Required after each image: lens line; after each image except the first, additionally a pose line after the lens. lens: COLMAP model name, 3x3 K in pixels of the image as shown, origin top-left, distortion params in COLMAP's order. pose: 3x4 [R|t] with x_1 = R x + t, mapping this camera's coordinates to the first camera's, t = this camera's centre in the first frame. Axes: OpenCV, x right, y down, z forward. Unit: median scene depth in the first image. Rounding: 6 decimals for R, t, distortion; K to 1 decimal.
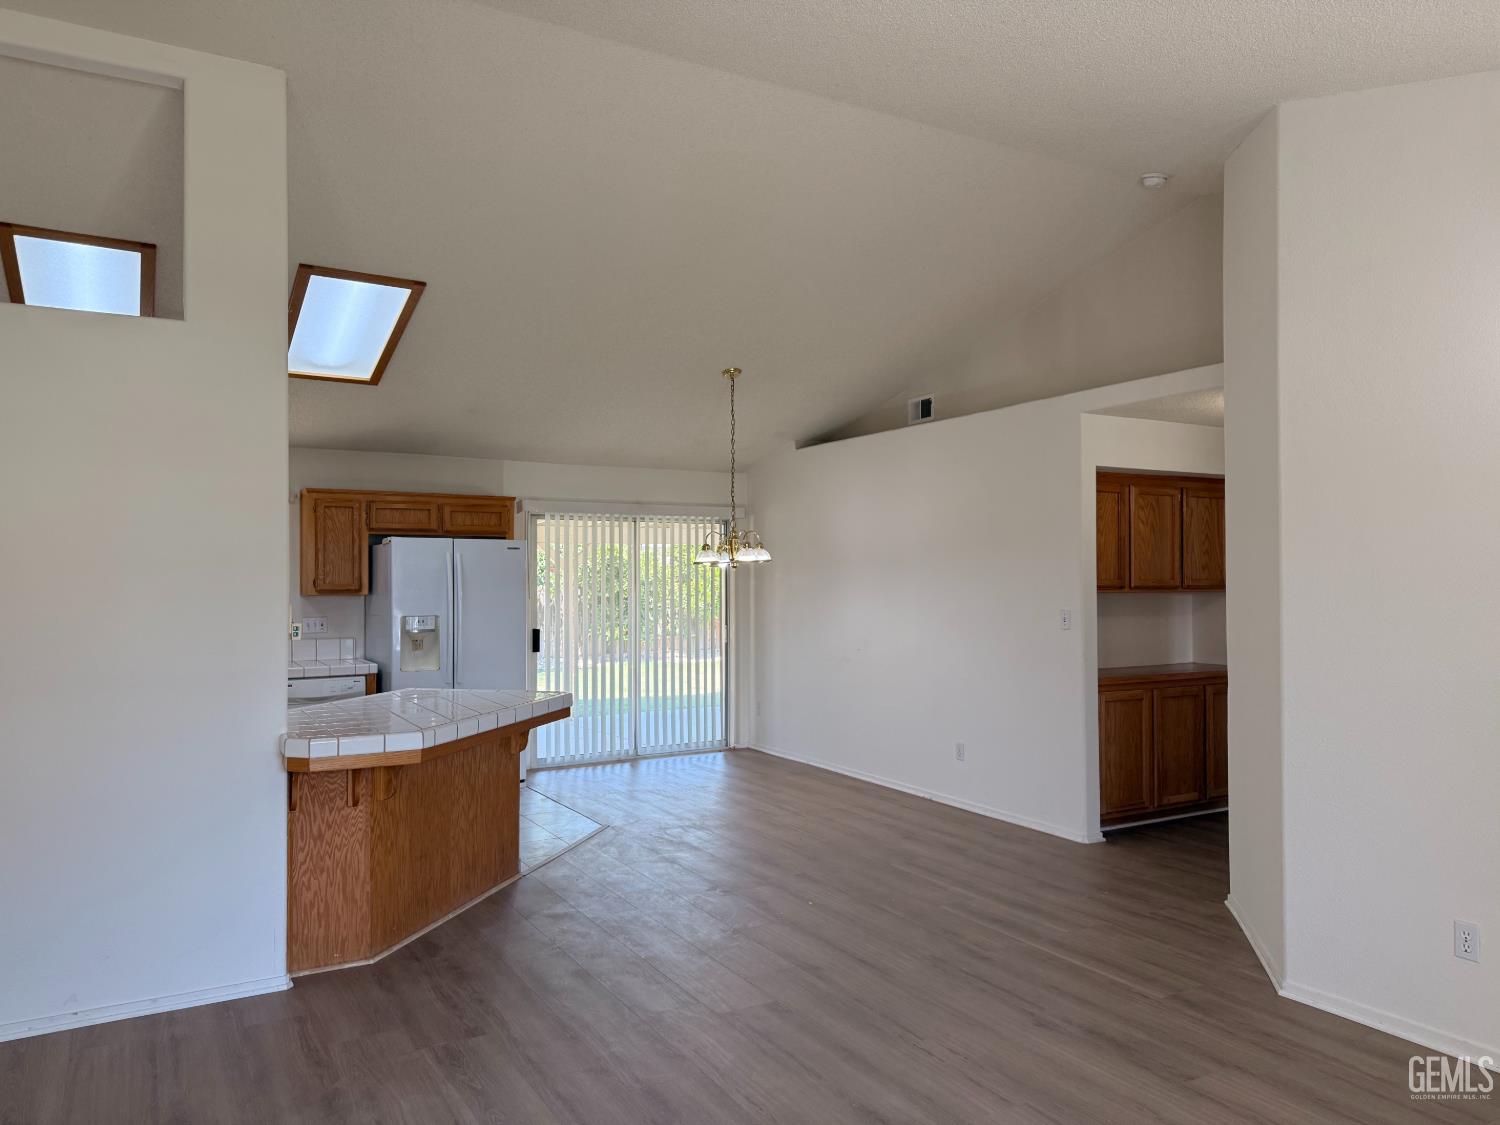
lens RADIAL K [[1058.1, 0, 743.2], [0, 1058.1, 581.5], [0, 0, 1]] dist [0.100129, -0.119048]
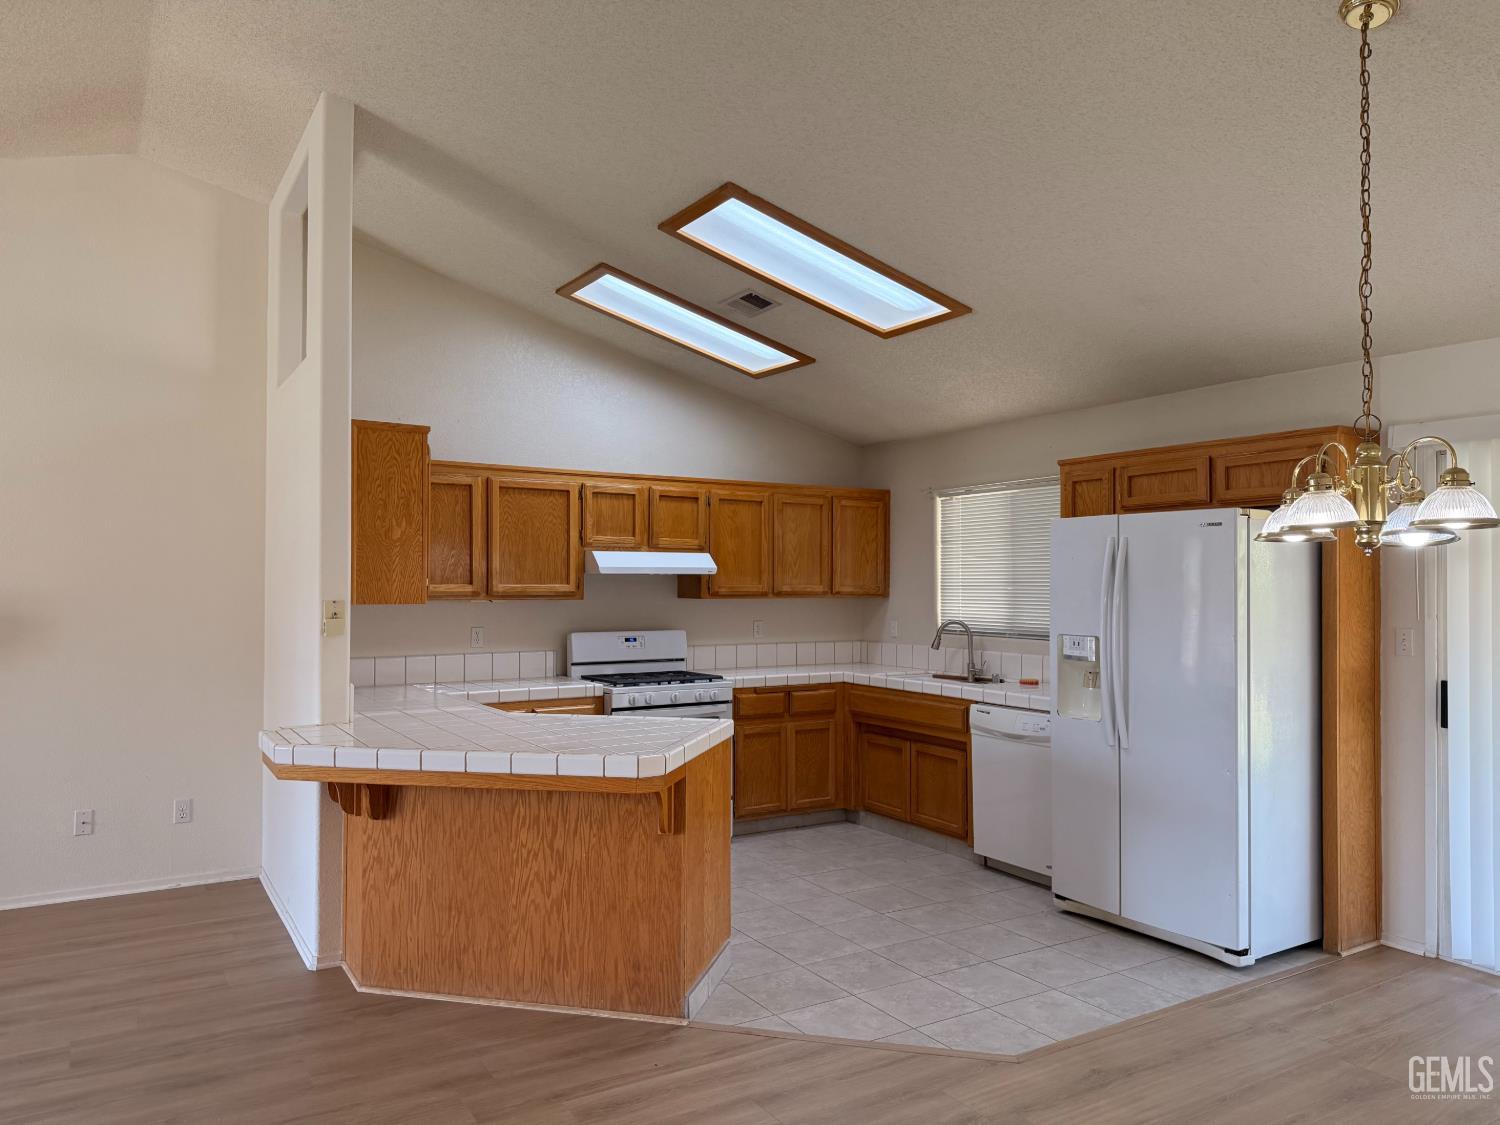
lens RADIAL K [[1058.1, 0, 743.2], [0, 1058.1, 581.5], [0, 0, 1]] dist [0.100129, -0.119048]
pose [[0.029698, 0.003849, -0.999551, 0.559181], [-0.010667, 0.999937, 0.003534, -0.002997], [0.999502, 0.010557, 0.029737, 1.236949]]
